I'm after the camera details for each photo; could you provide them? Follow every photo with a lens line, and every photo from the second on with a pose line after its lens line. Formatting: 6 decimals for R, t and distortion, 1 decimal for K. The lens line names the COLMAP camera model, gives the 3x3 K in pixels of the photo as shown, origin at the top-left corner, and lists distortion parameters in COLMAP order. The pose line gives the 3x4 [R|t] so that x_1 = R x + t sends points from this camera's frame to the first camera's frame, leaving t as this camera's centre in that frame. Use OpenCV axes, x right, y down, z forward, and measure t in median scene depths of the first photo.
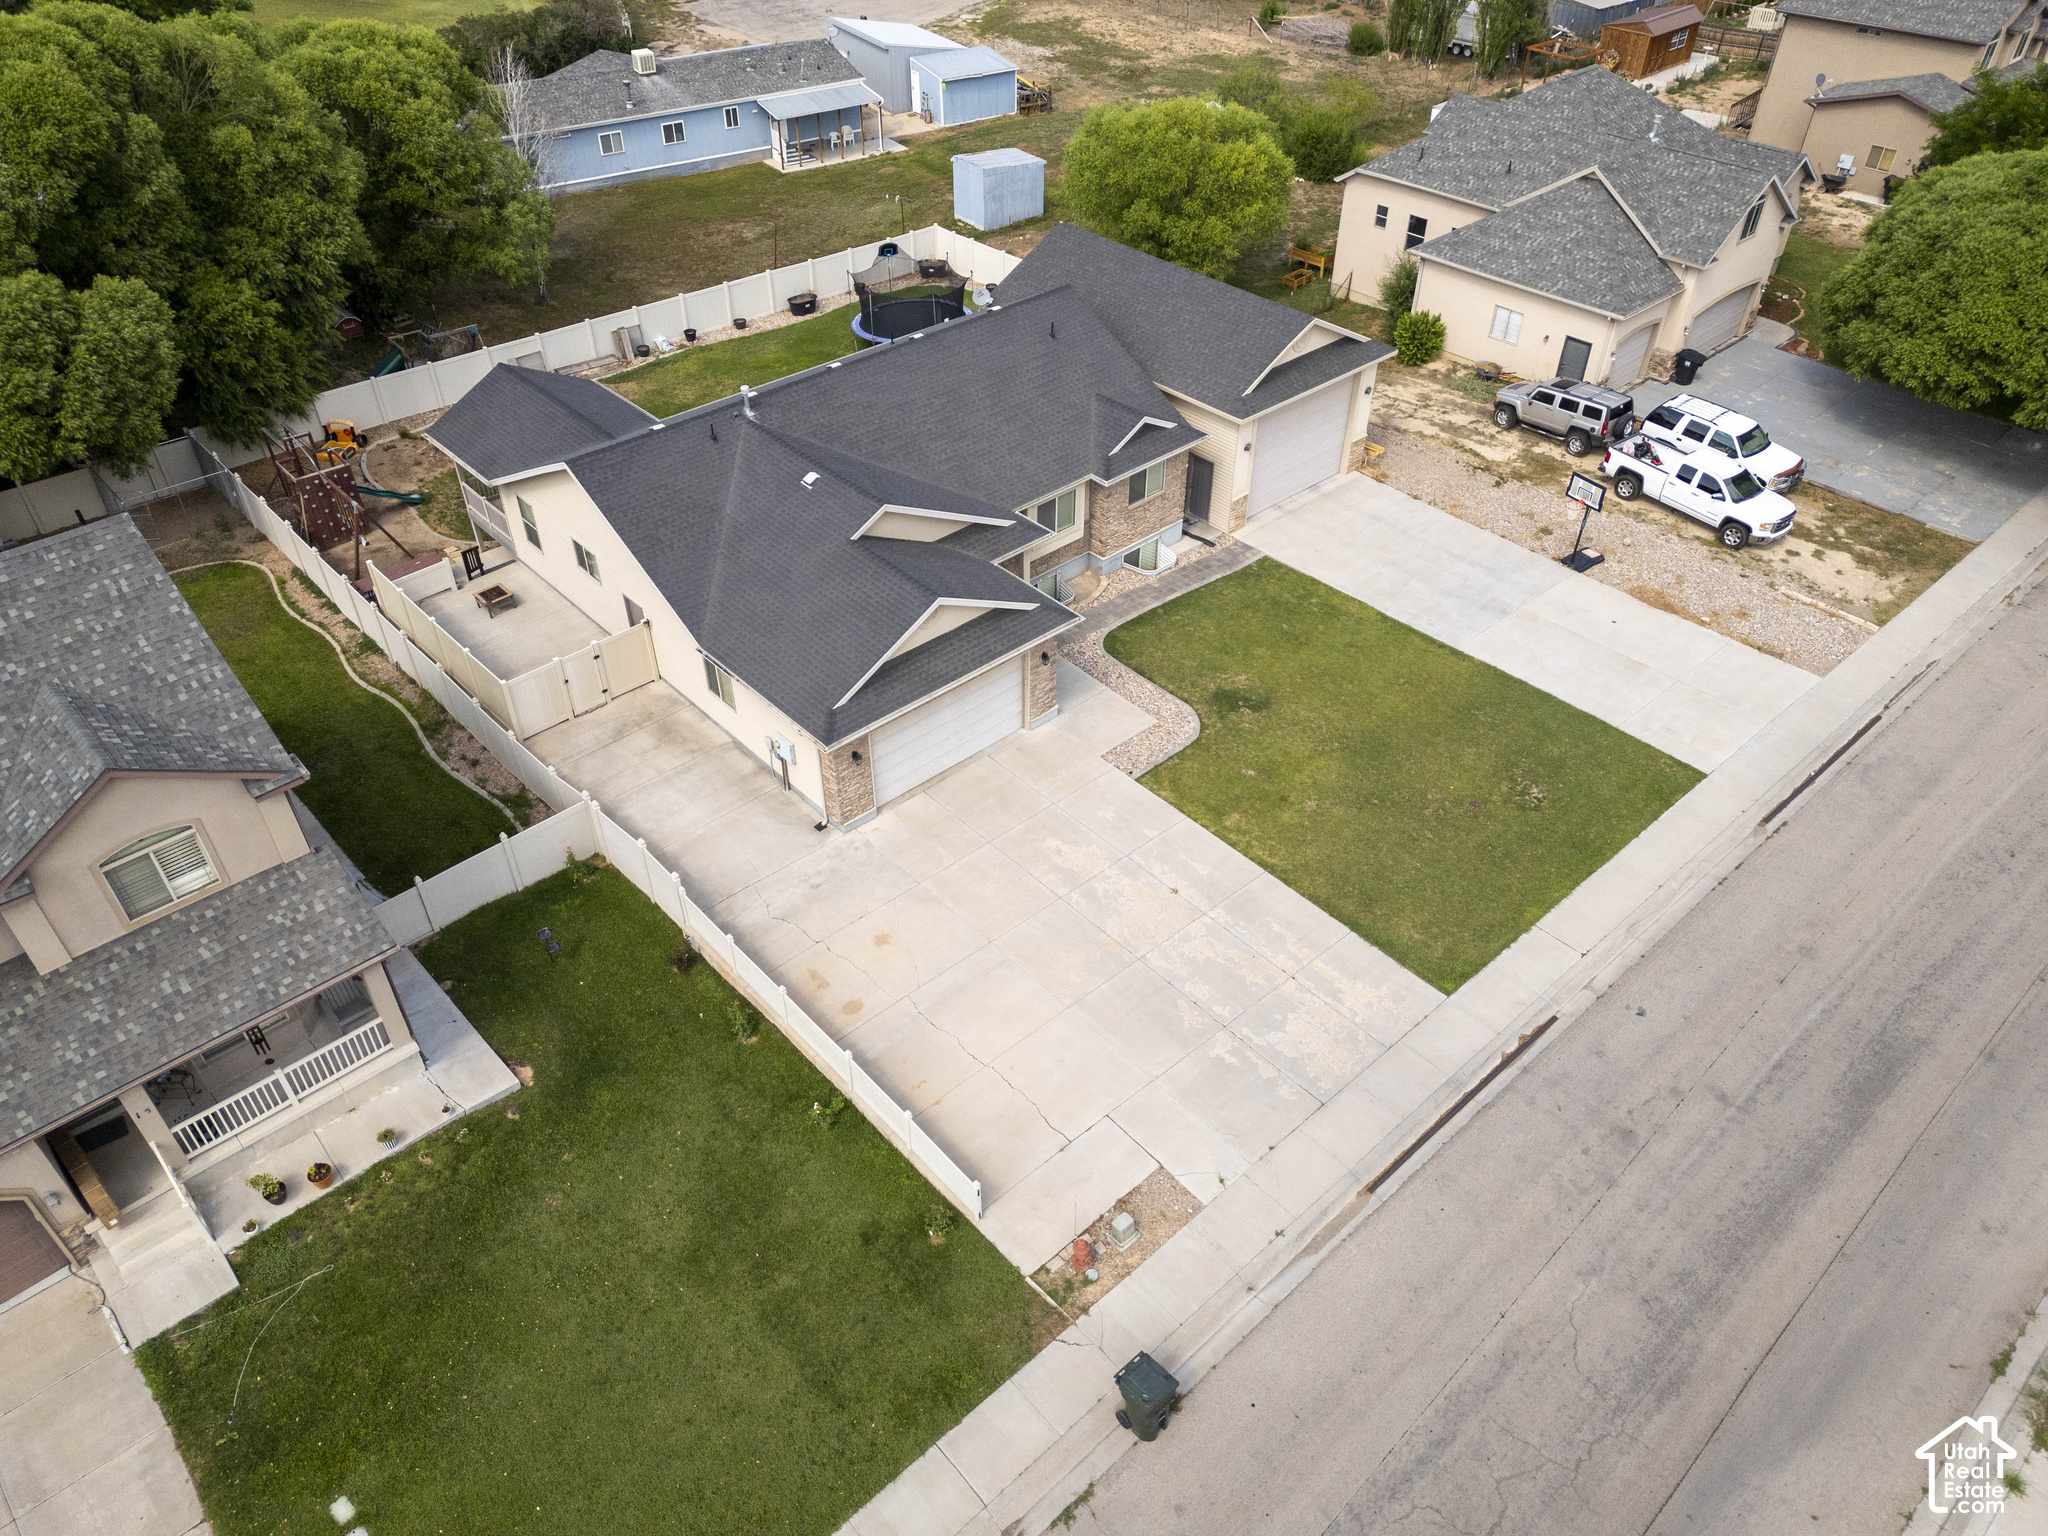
lens RADIAL K [[1429.9, 0, 1028.4], [0, 1429.9, 771.3], [0, 0, 1]] dist [0.067248, -0.060284]
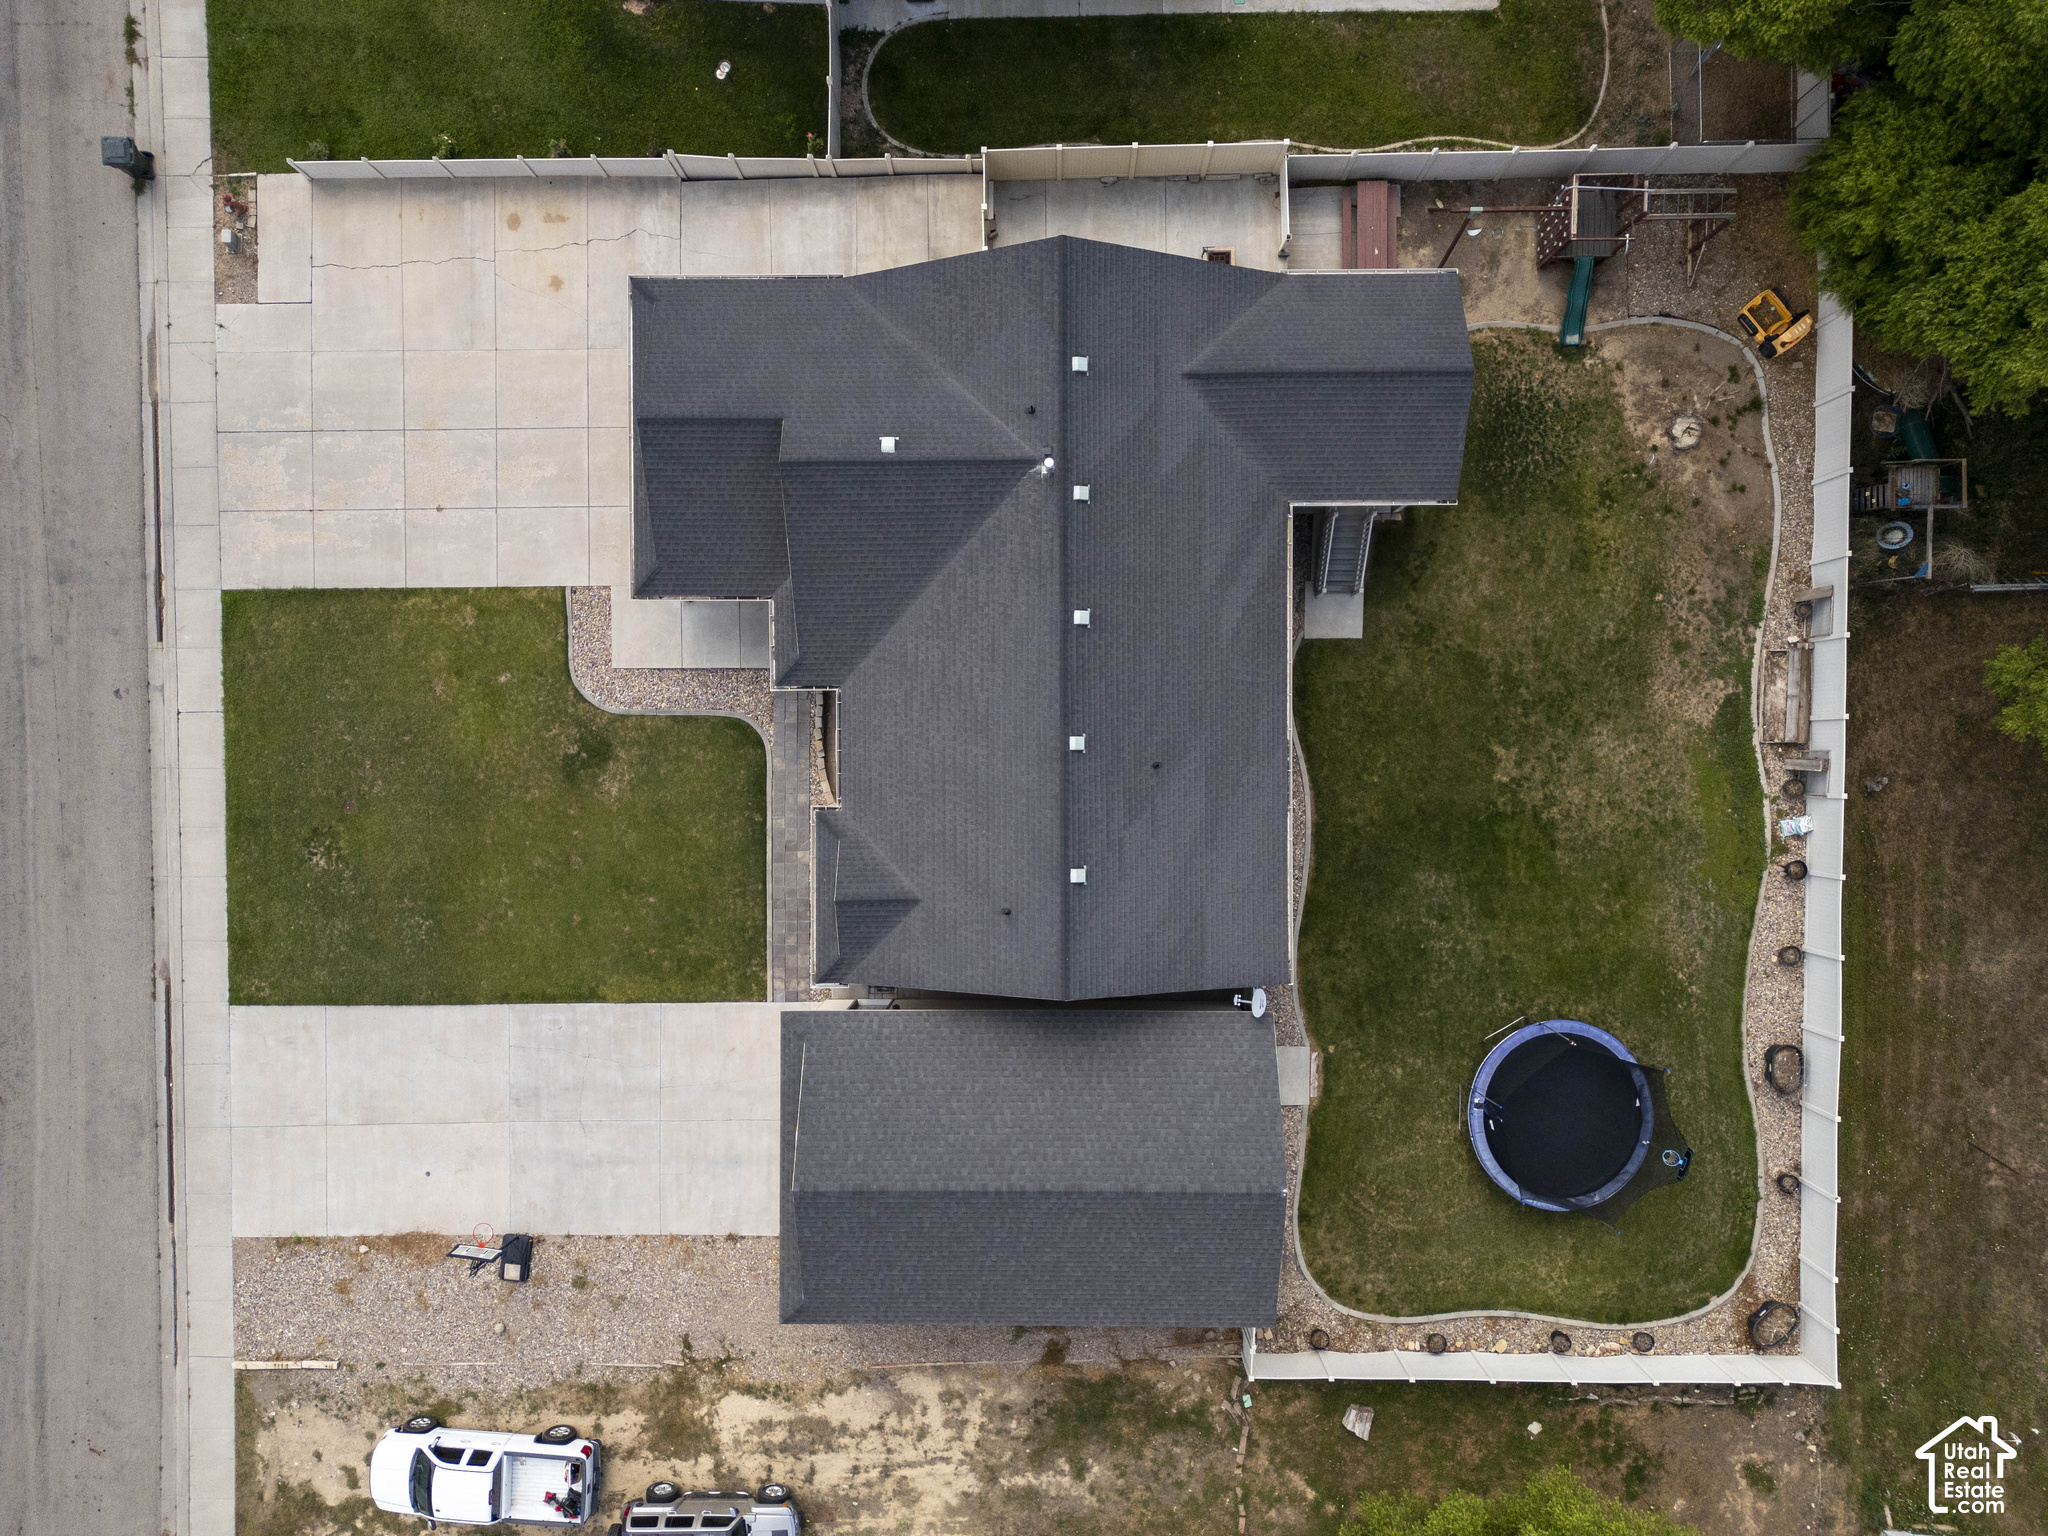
lens RADIAL K [[1433.4, 0, 1029.2], [0, 1433.4, 759.0], [0, 0, 1]] dist [0.076910, -0.075385]
pose [[-0.668858, 0.743296, 0.011844, -0.060123], [-0.463460, -0.429398, 0.775127, -0.840414], [0.581234, 0.512961, 0.631694, 0.465199]]
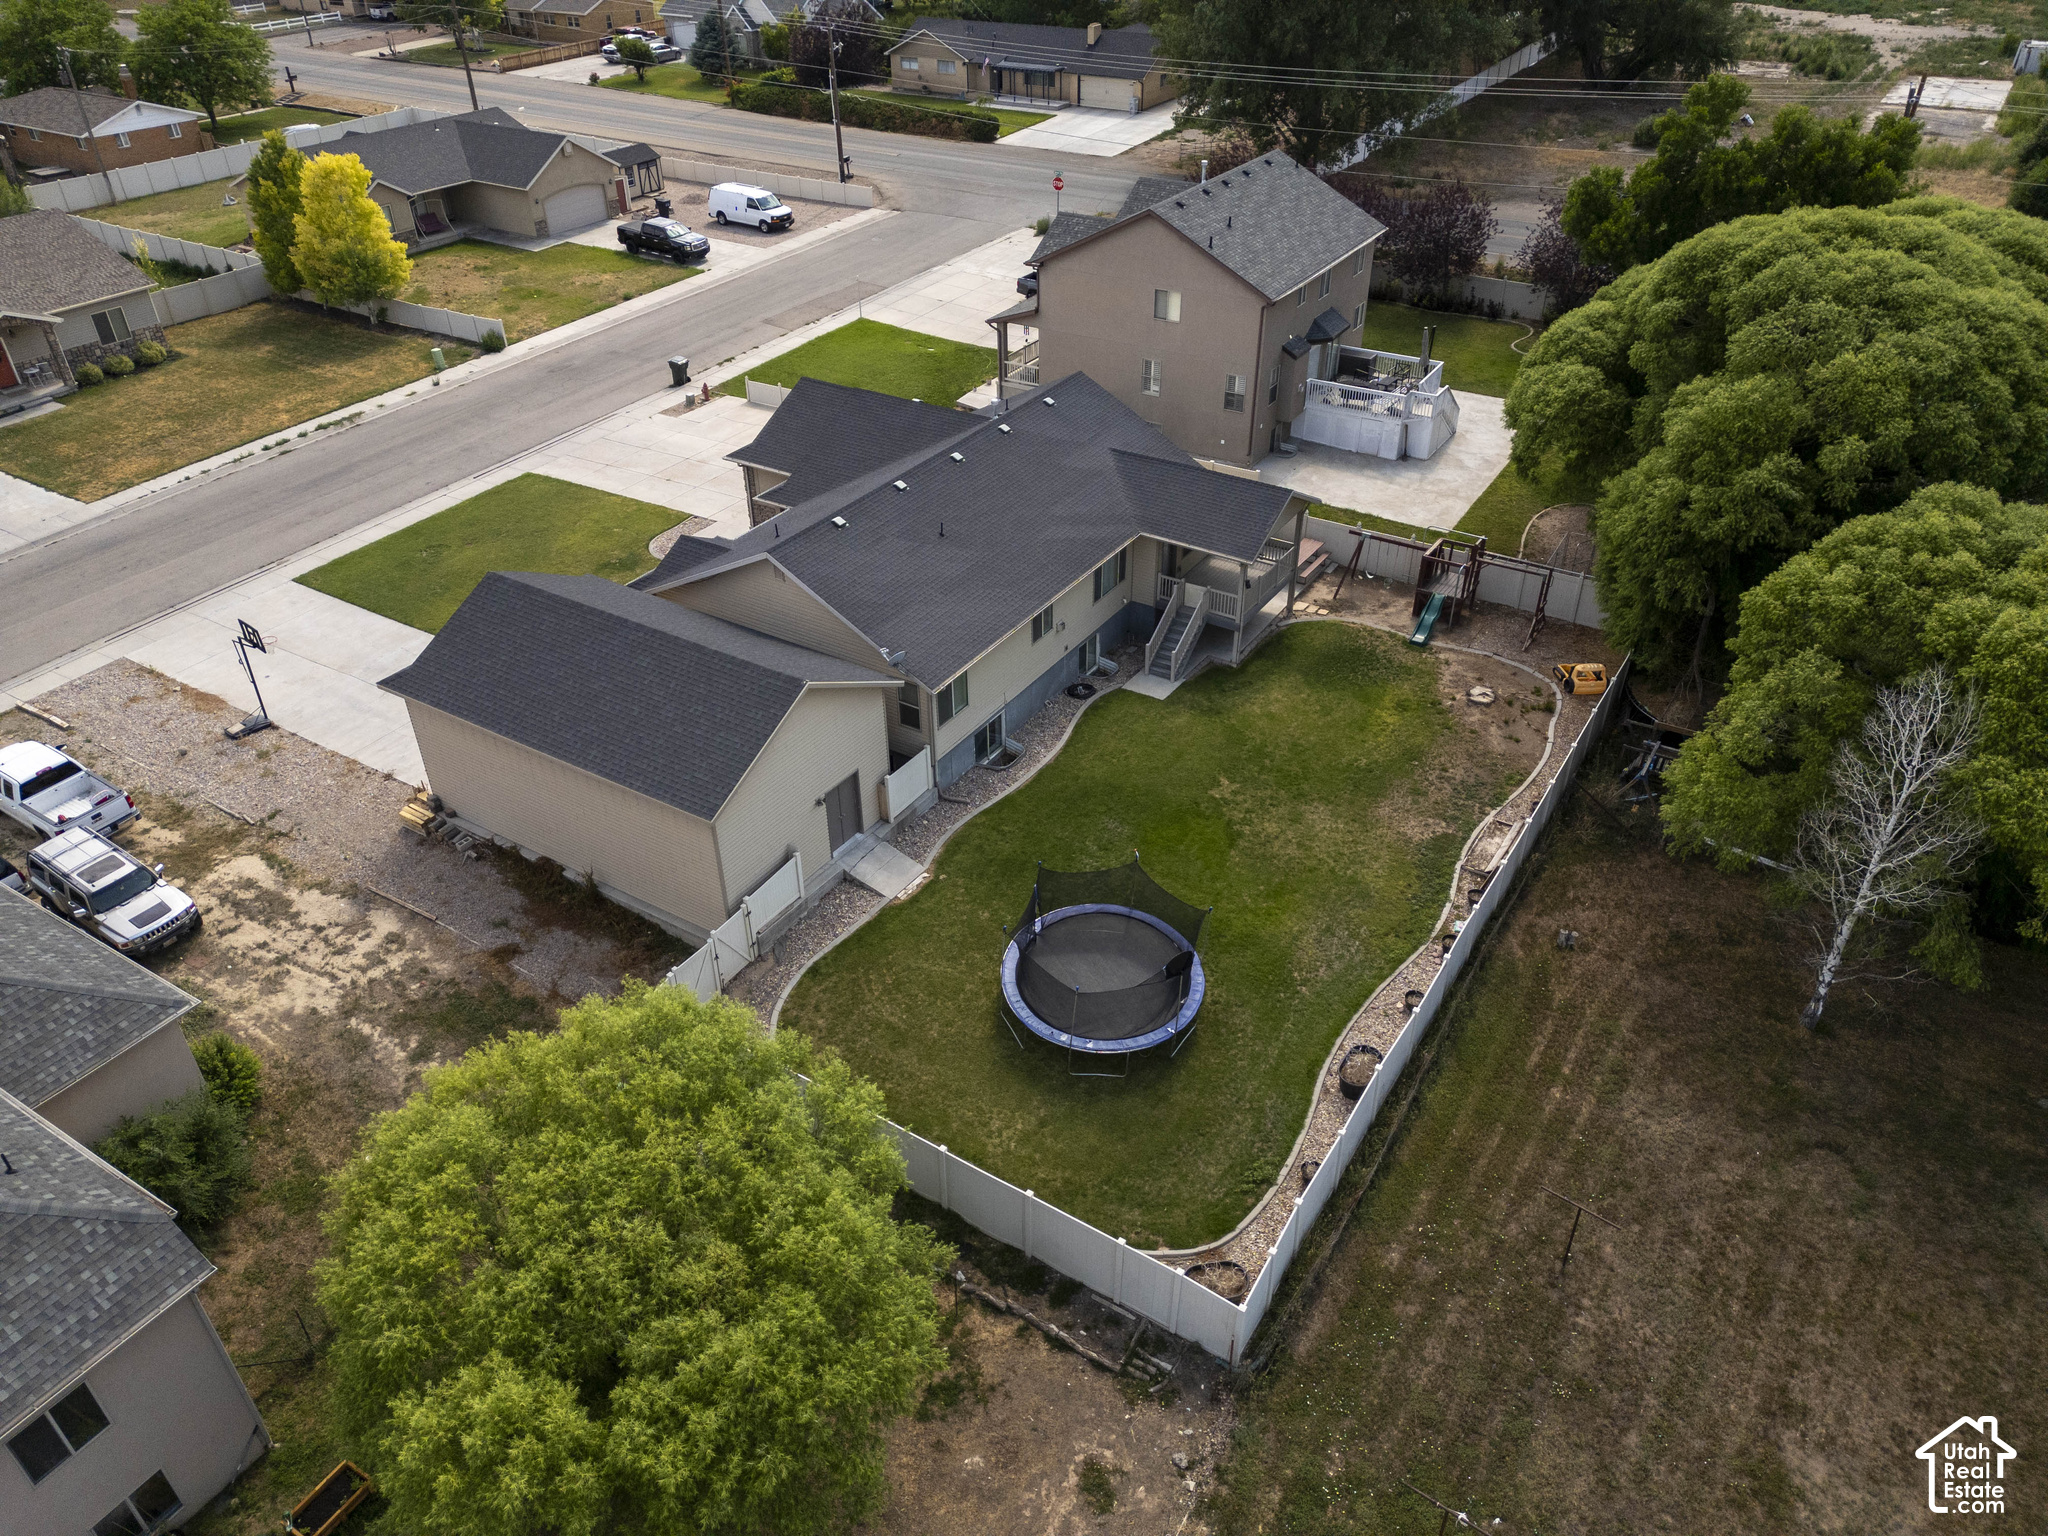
lens RADIAL K [[1429.9, 0, 1028.4], [0, 1429.9, 771.3], [0, 0, 1]] dist [0.067248, -0.060284]
pose [[-0.963251, 0.159831, -0.215872, 0.085127], [-0.164634, 0.283702, 0.944674, -1.168315], [0.212232, 0.945498, -0.246963, 1.383085]]
